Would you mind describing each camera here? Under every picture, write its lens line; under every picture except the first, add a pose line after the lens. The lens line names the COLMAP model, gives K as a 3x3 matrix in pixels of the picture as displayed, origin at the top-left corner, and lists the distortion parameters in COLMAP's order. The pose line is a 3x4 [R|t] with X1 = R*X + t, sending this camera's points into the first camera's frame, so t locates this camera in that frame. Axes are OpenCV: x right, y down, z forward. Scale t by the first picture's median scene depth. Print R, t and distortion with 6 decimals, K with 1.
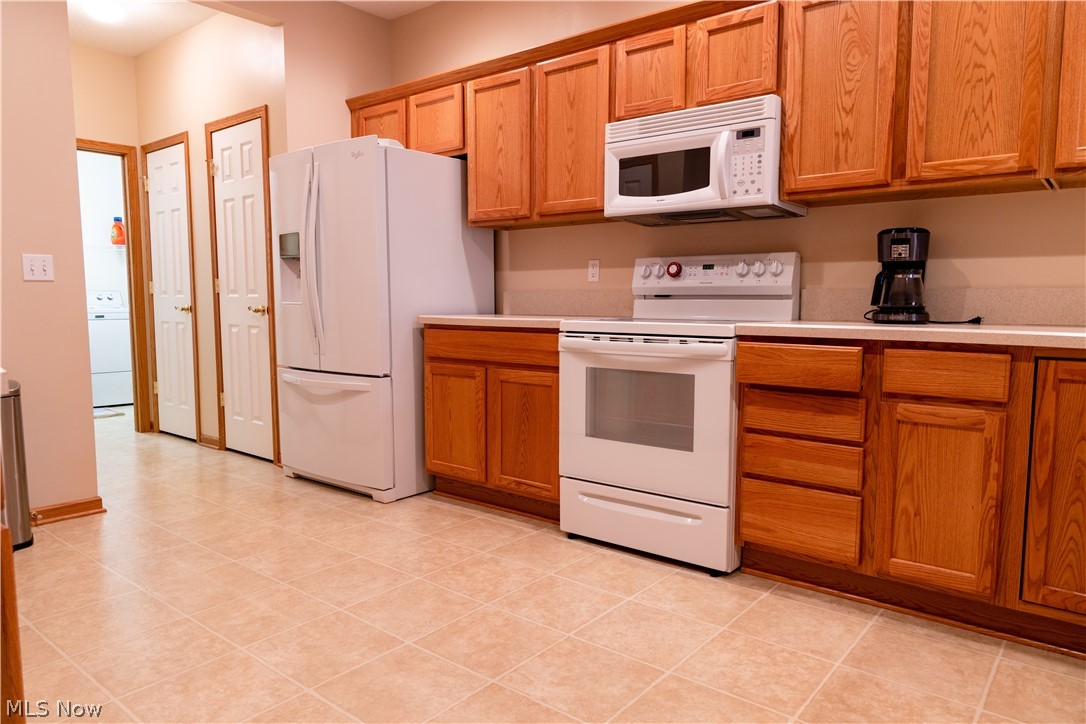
lens RADIAL K [[722.8, 0, 544.8], [0, 722.8, 362.7], [0, 0, 1]] dist [-0.002250, -0.000351]
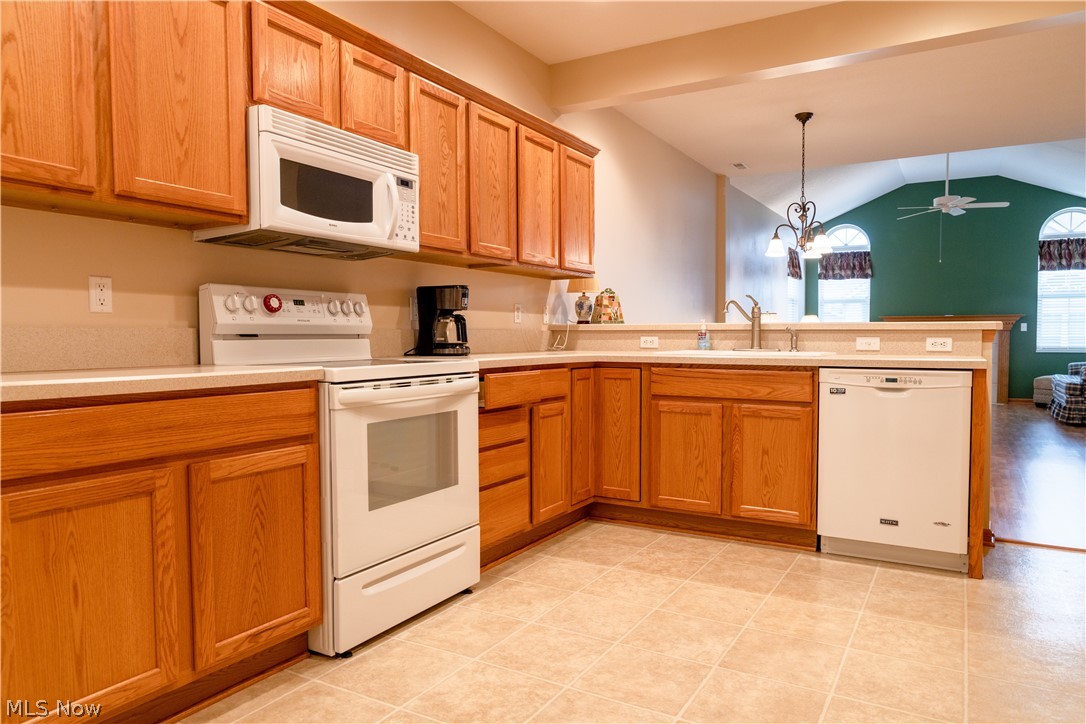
lens RADIAL K [[722.8, 0, 545.2], [0, 722.8, 365.4], [0, 0, 1]] dist [-0.002250, -0.000351]
pose [[-0.163011, -0.039839, 0.985820, -0.755957], [0.092158, 0.994201, 0.055416, -0.084046], [-0.982311, 0.099885, -0.158394, 0.924347]]
